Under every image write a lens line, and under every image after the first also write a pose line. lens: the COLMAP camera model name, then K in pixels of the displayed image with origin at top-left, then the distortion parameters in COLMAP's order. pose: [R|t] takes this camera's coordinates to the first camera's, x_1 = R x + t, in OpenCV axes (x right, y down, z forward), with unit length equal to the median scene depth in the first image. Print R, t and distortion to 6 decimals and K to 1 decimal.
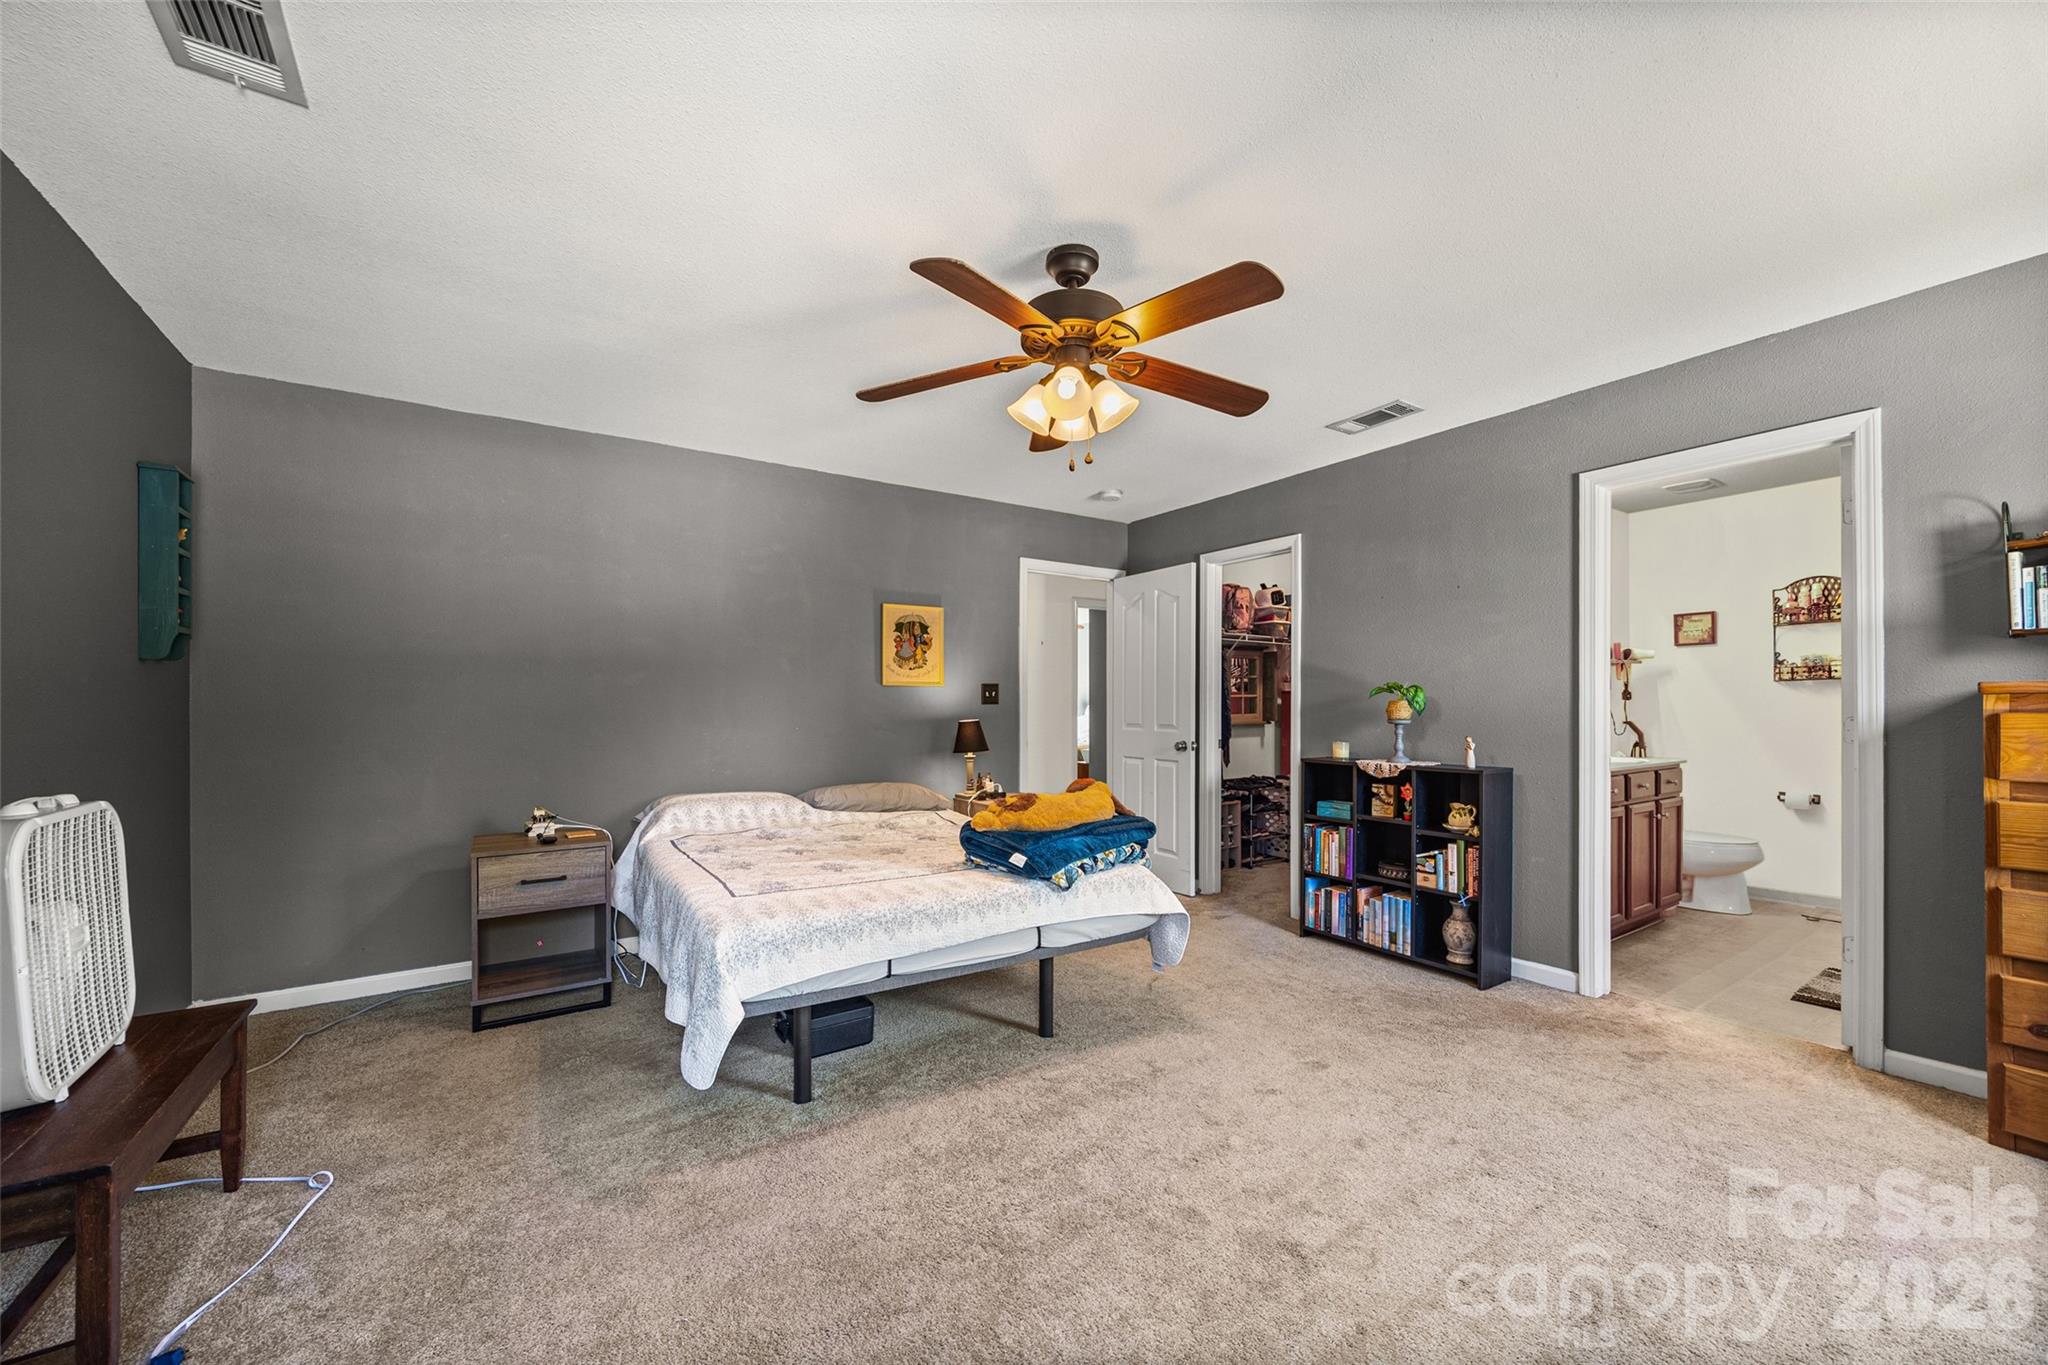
lens RADIAL K [[782.7, 0, 1018.2], [0, 782.7, 701.5], [0, 0, 1]] dist [-0.006325, 0.000814]
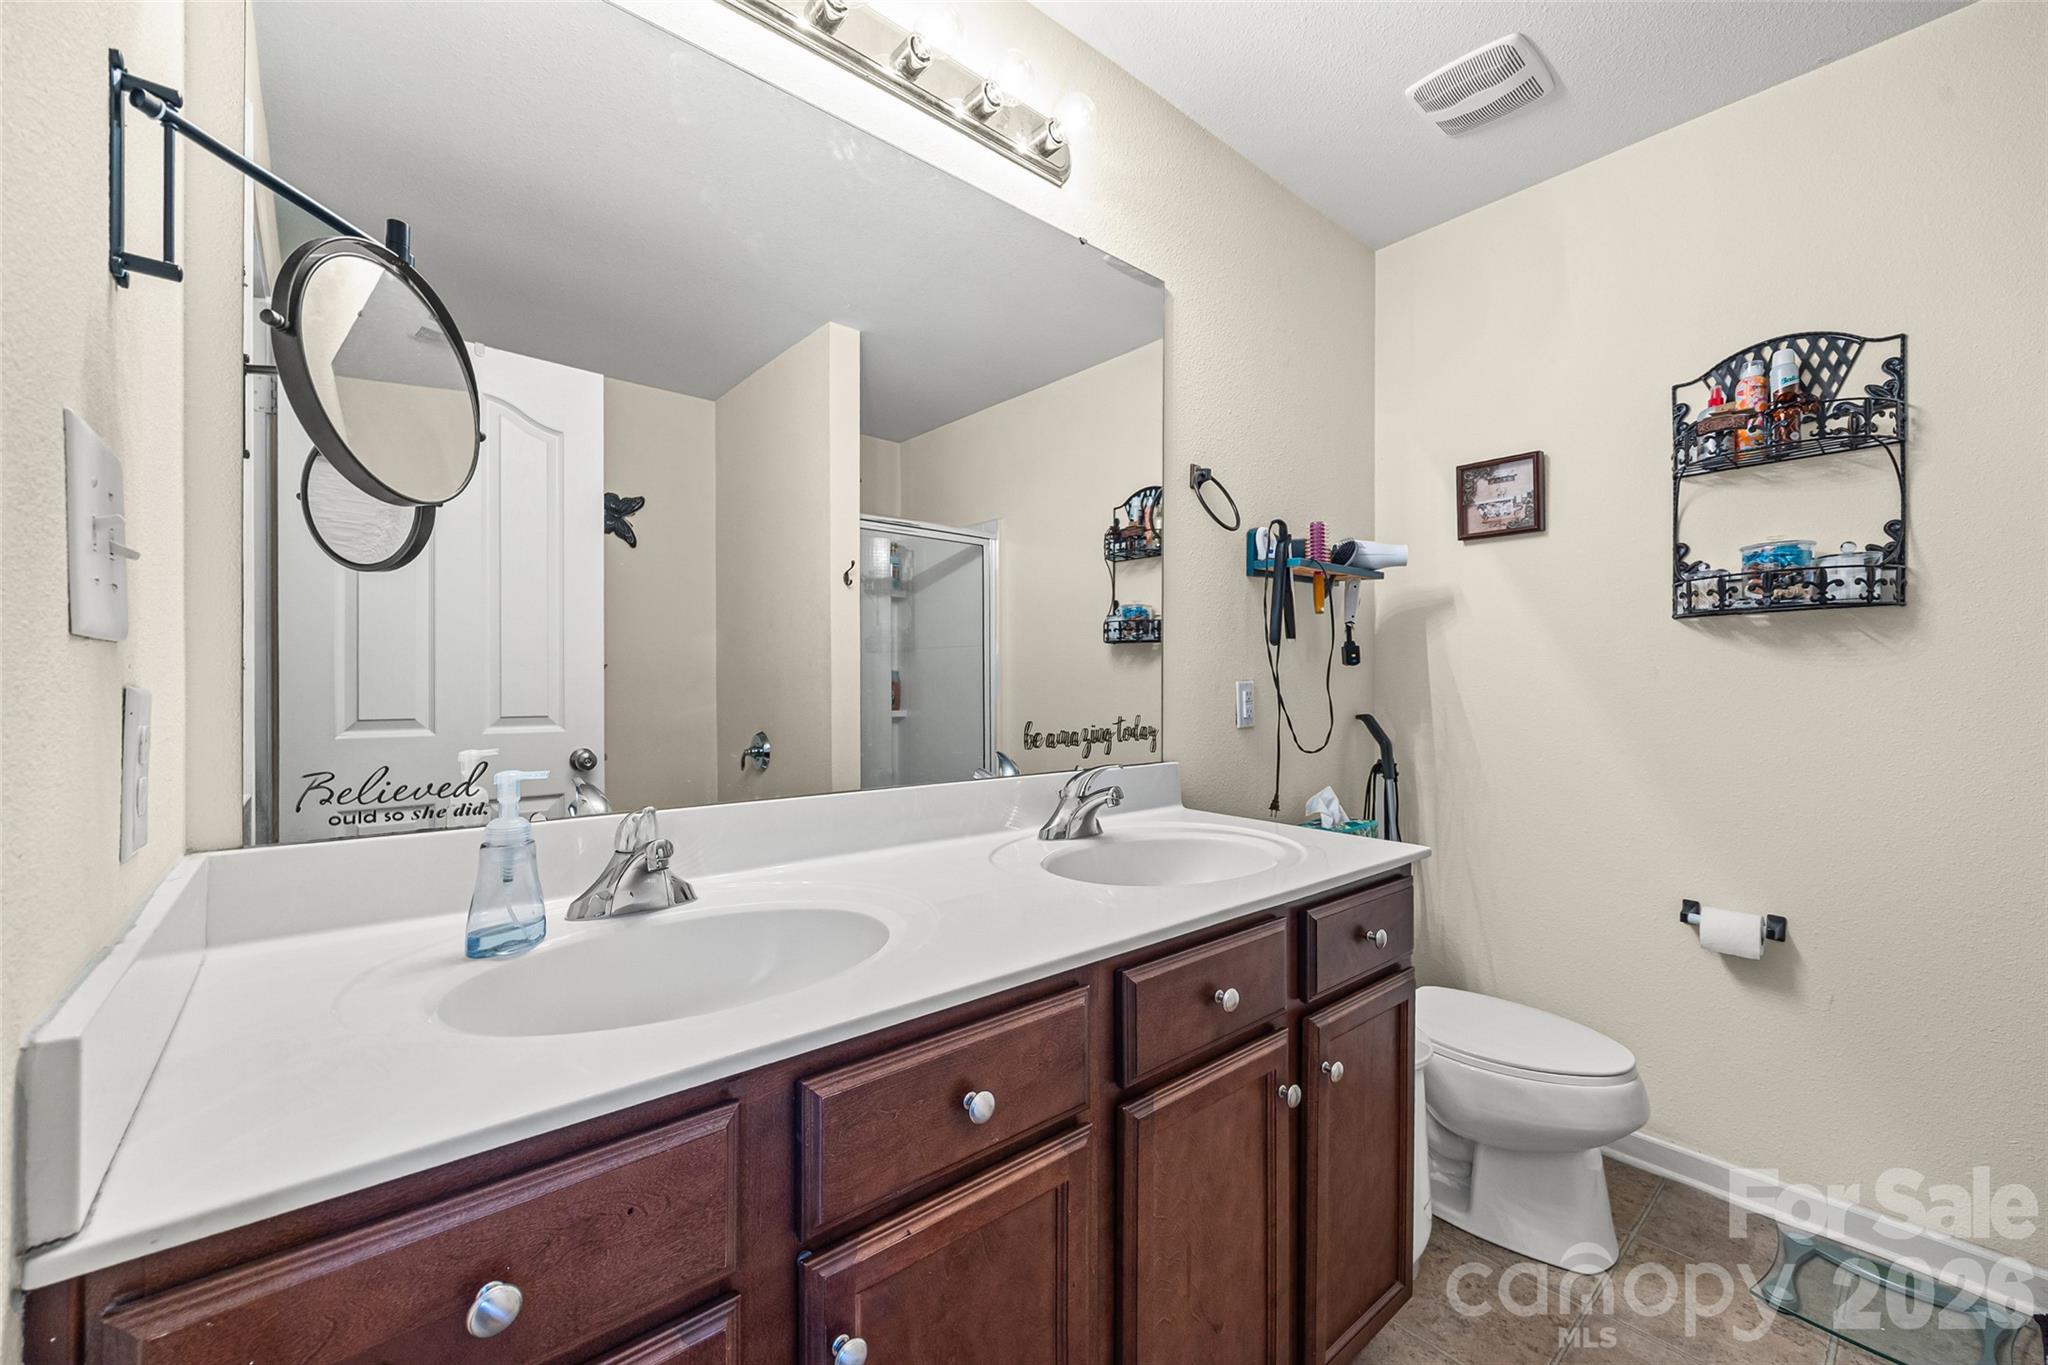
lens RADIAL K [[782.7, 0, 1030.4], [0, 782.7, 674.3], [0, 0, 1]] dist [-0.006325, 0.000814]
pose [[0.995024, -0.002356, 0.099609, 0.610226], [0.001555, 0.999966, 0.008119, -0.001133], [-0.099624, -0.007923, 0.994994, 0.642755]]
